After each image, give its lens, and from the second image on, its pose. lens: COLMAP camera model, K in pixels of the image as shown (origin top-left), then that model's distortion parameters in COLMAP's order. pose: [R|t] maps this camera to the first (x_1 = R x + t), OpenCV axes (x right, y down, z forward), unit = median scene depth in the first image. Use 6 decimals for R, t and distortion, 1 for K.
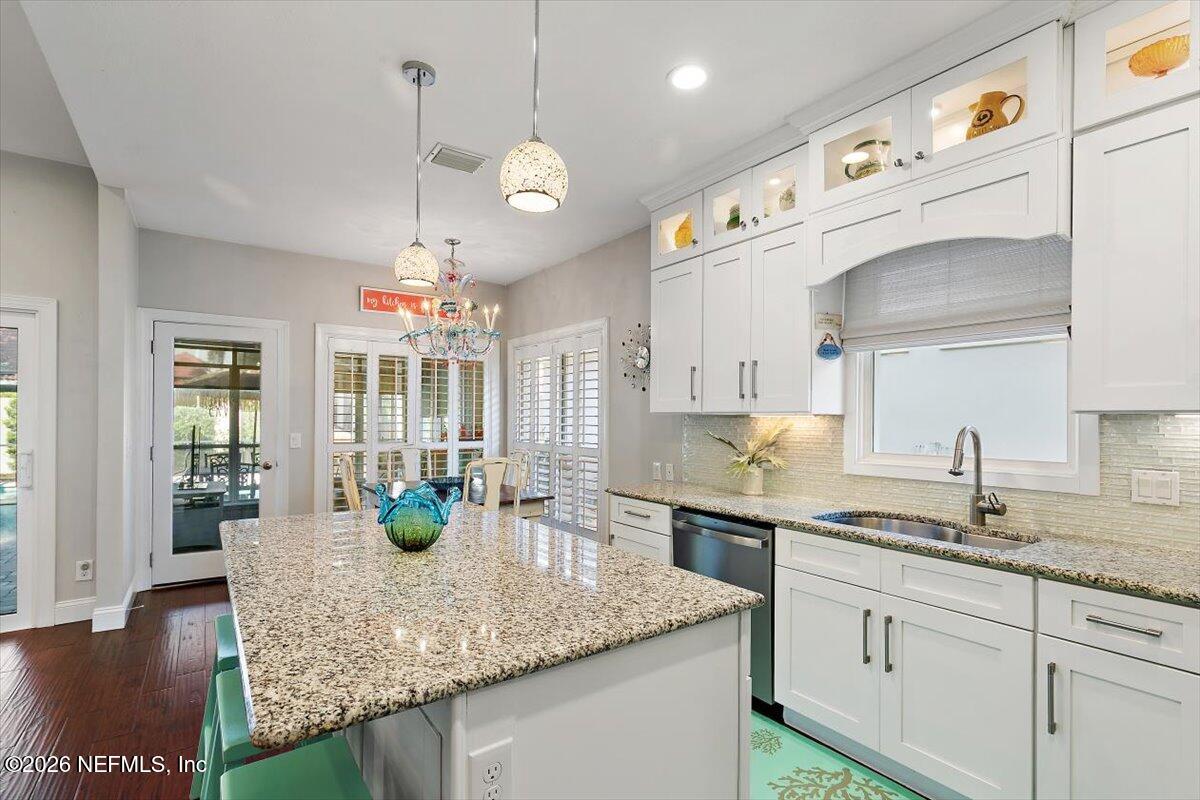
lens RADIAL K [[550.1, 0, 597.9], [0, 550.1, 411.6], [0, 0, 1]] dist [0.002537, 0.000456]
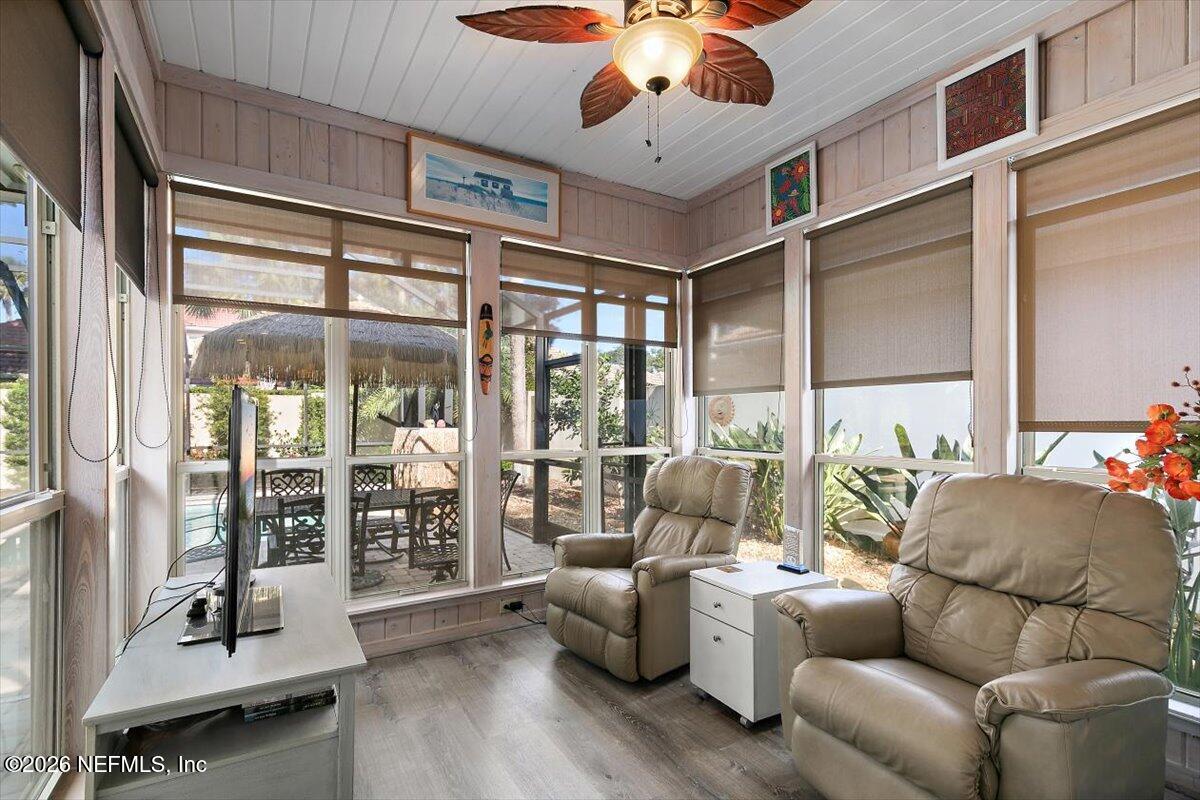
lens RADIAL K [[550.1, 0, 597.7], [0, 550.1, 411.1], [0, 0, 1]] dist [0.002537, 0.000456]
pose [[0.998095, -0.007542, -0.061235, -0.556572], [0.007342, 0.999967, -0.003482, 0.035796], [0.061259, 0.003025, 0.998117, 0.761614]]
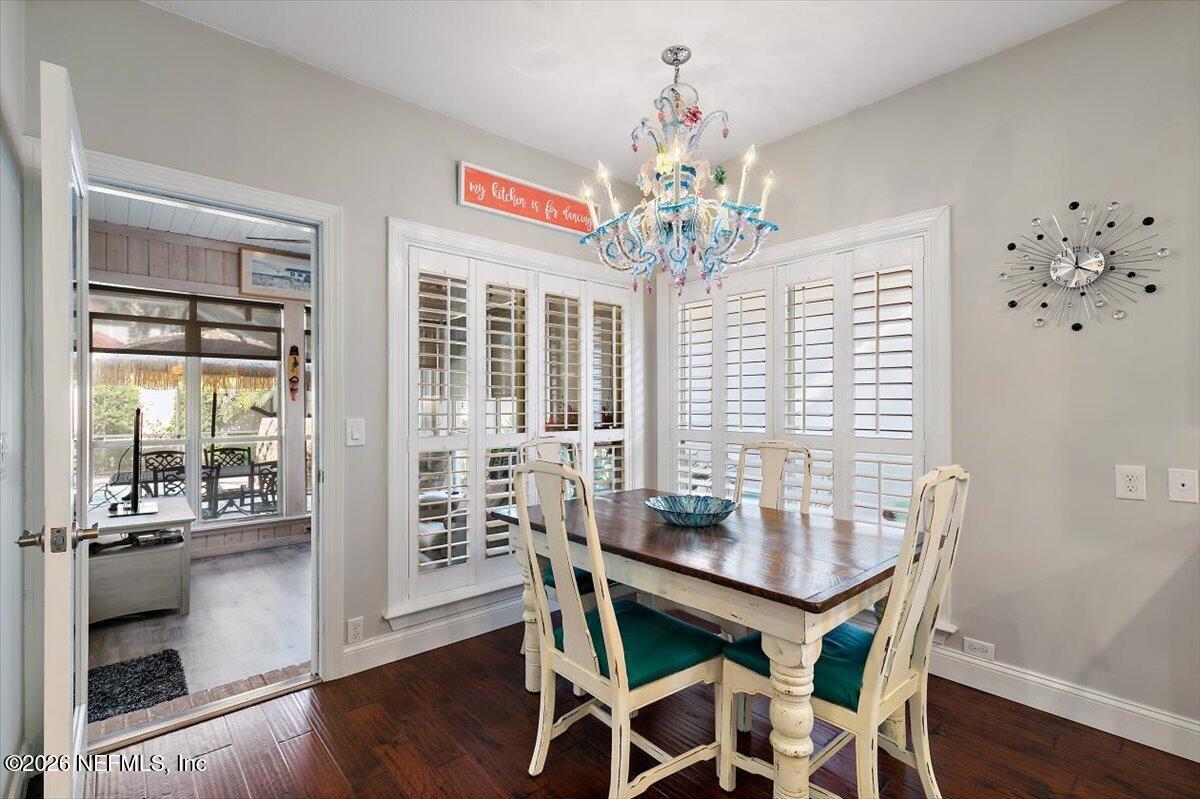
lens RADIAL K [[550.1, 0, 603.9], [0, 550.1, 400.4], [0, 0, 1]] dist [0.002537, 0.000456]
pose [[0.994599, -0.004524, 0.103692, -0.297642], [0.004521, 0.999990, 0.000267, 0.019310], [-0.103693, 0.000204, 0.994609, 0.360984]]
